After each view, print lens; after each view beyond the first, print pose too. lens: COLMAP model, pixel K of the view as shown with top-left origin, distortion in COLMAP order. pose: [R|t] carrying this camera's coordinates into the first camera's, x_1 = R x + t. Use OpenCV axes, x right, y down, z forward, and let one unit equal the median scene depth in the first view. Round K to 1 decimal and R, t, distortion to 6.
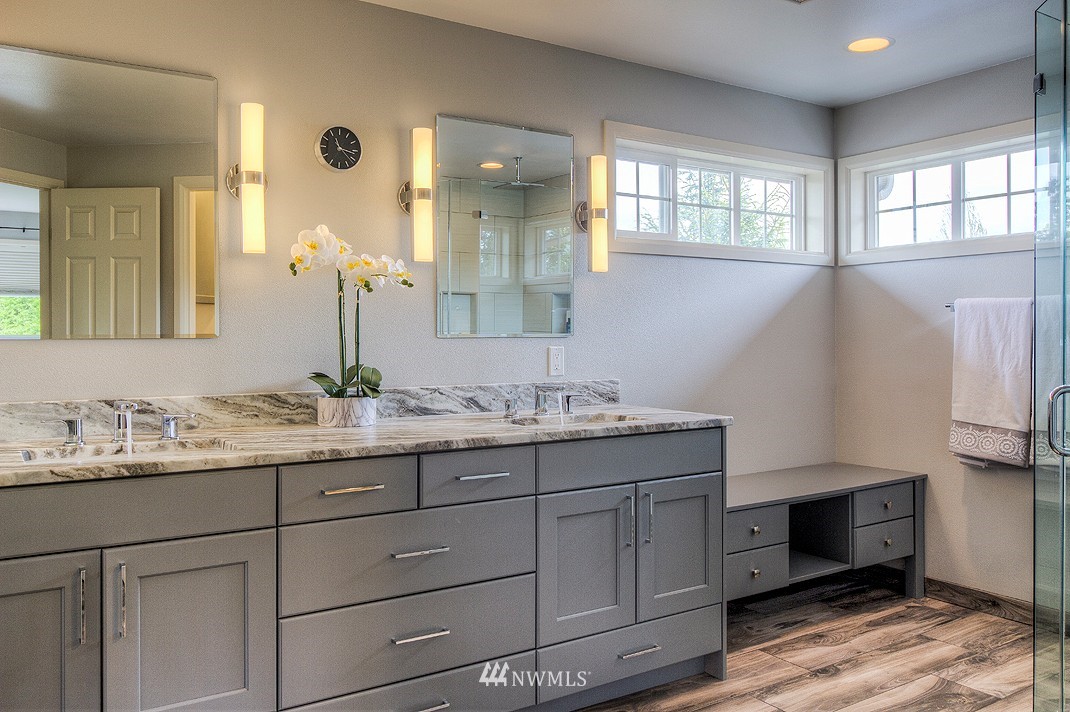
lens RADIAL K [[849.9, 0, 532.0], [0, 849.9, 348.6], [0, 0, 1]] dist [0.018087, 0.002485]
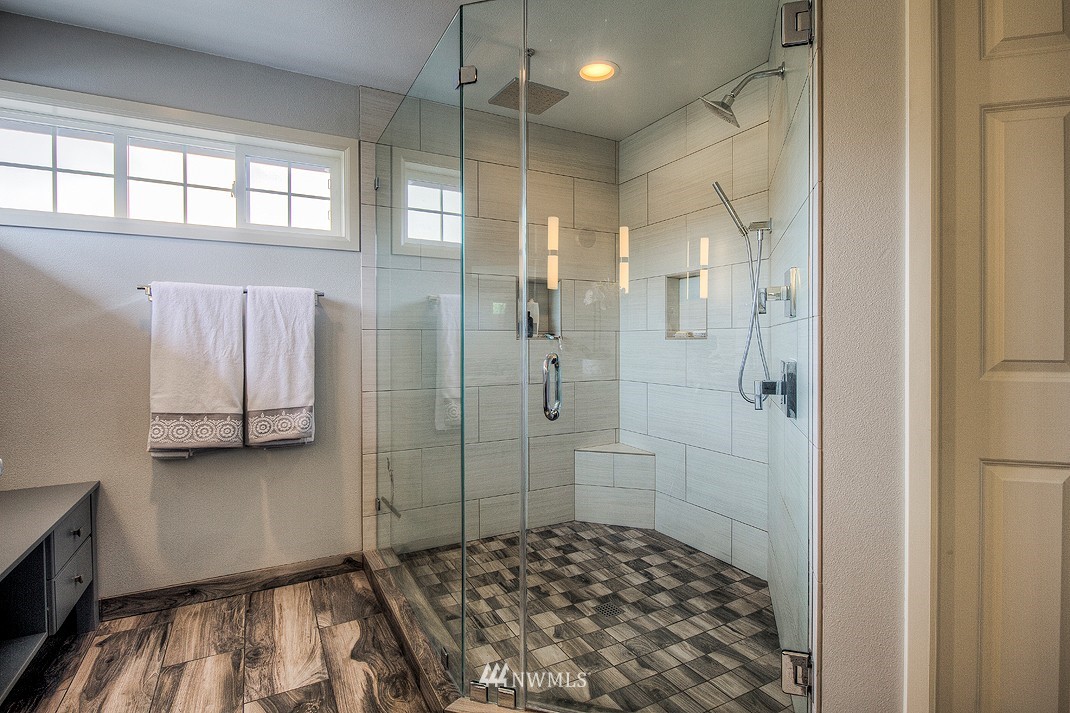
lens RADIAL K [[523.0, 0, 543.7], [0, 523.0, 346.7], [0, 0, 1]] dist [0.002740, -0.005782]
pose [[0.082805, -0.008144, 0.996532, -0.032352], [0.015674, 0.999854, 0.006869, 0.016795], [-0.996442, 0.015051, 0.082921, 0.596060]]
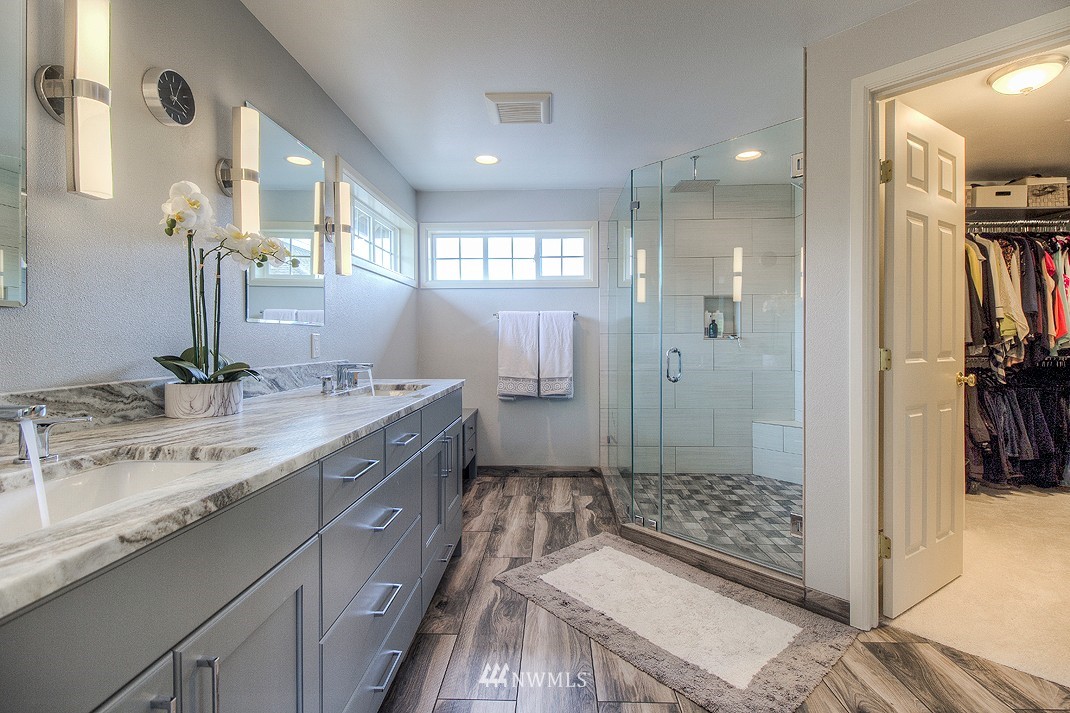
lens RADIAL K [[493.3, 0, 536.2], [0, 493.3, 351.3], [0, 0, 1]] dist [0.005330, -0.001513]
pose [[0.582403, -0.018432, 0.812691, -0.362024], [0.014106, 0.999822, 0.012567, 0.018685], [-0.812778, 0.004144, 0.582559, 0.349299]]
